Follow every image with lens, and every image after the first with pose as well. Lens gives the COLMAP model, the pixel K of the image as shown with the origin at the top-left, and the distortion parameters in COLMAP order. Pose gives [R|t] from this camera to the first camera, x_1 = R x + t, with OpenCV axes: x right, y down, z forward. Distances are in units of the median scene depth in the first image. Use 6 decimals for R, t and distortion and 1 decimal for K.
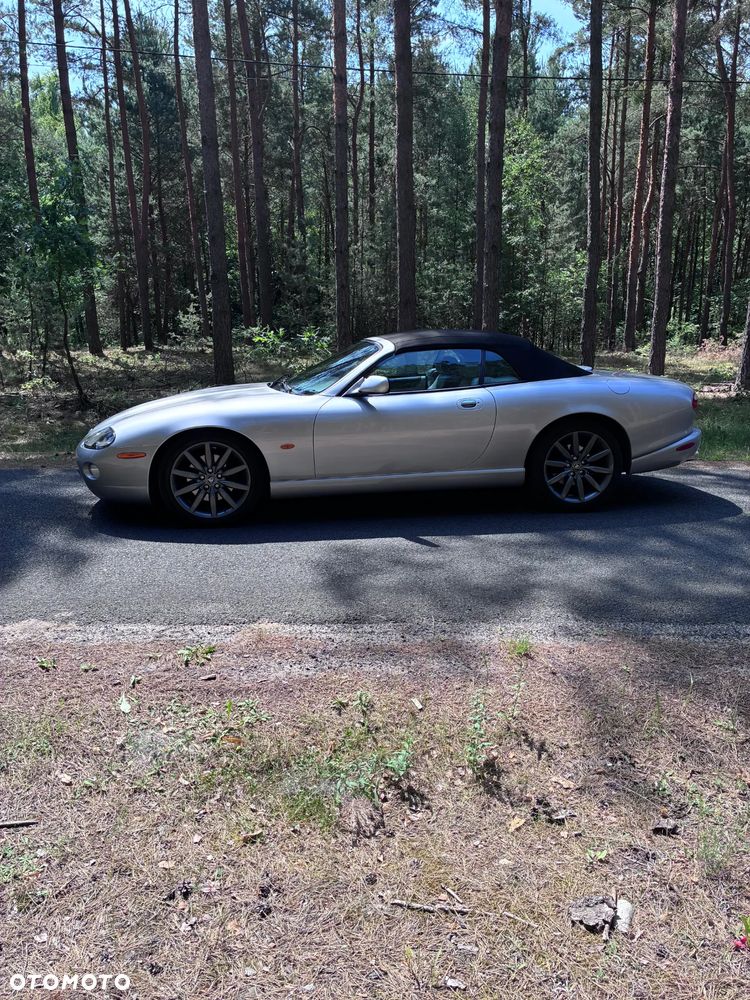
lens RADIAL K [[748.7, 0, 360.4], [0, 748.7, 500.5], [0, 0, 1]] dist [0.044550, -0.003567]
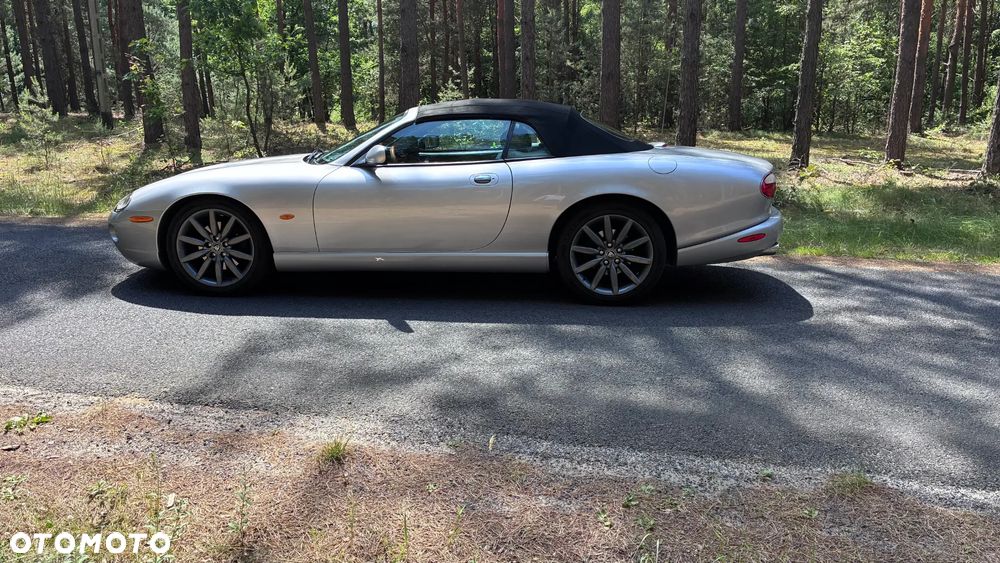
lens RADIAL K [[756.7, 0, 502.3], [0, 756.7, 275.9], [0, 0, 1]] dist [0.048743, -0.041738]
pose [[0.974823, 0.058230, -0.215244, 0.376523], [-0.059520, 0.998227, 0.000489, -0.013667], [0.214891, 0.012335, 0.976560, 0.108027]]
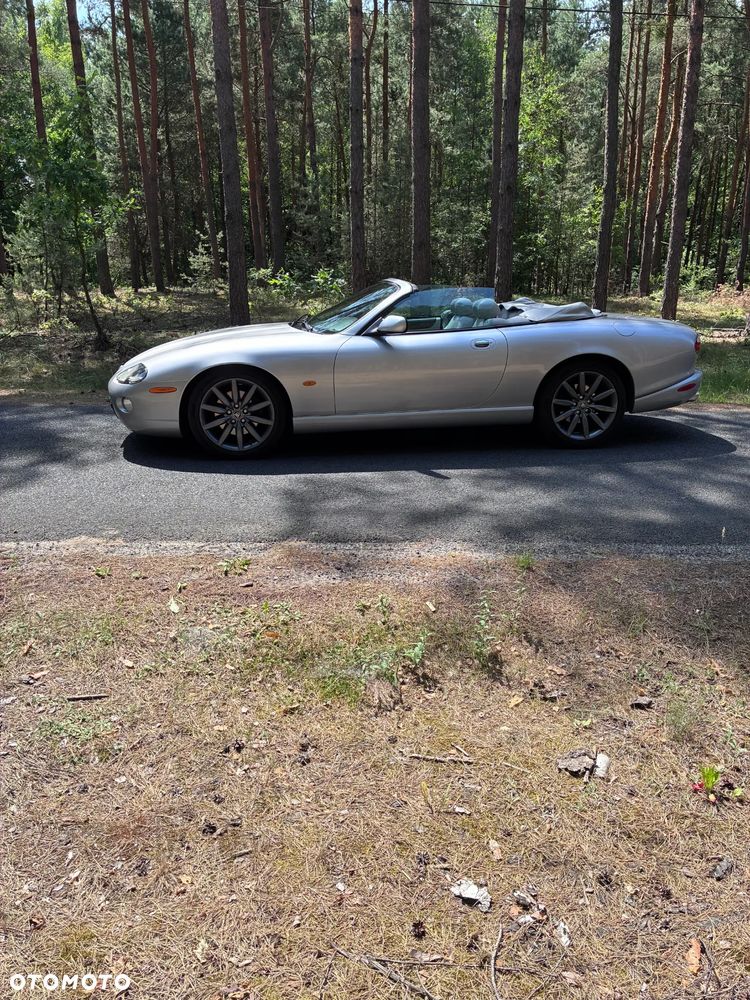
lens RADIAL K [[752.4, 0, 368.5], [0, 752.4, 501.0], [0, 0, 1]] dist [0.065726, -0.064294]
pose [[0.999969, 0.007890, -0.000737, -0.011632], [-0.007820, 0.997557, 0.069424, 0.018501], [0.001283, -0.069416, 0.997587, -0.074554]]
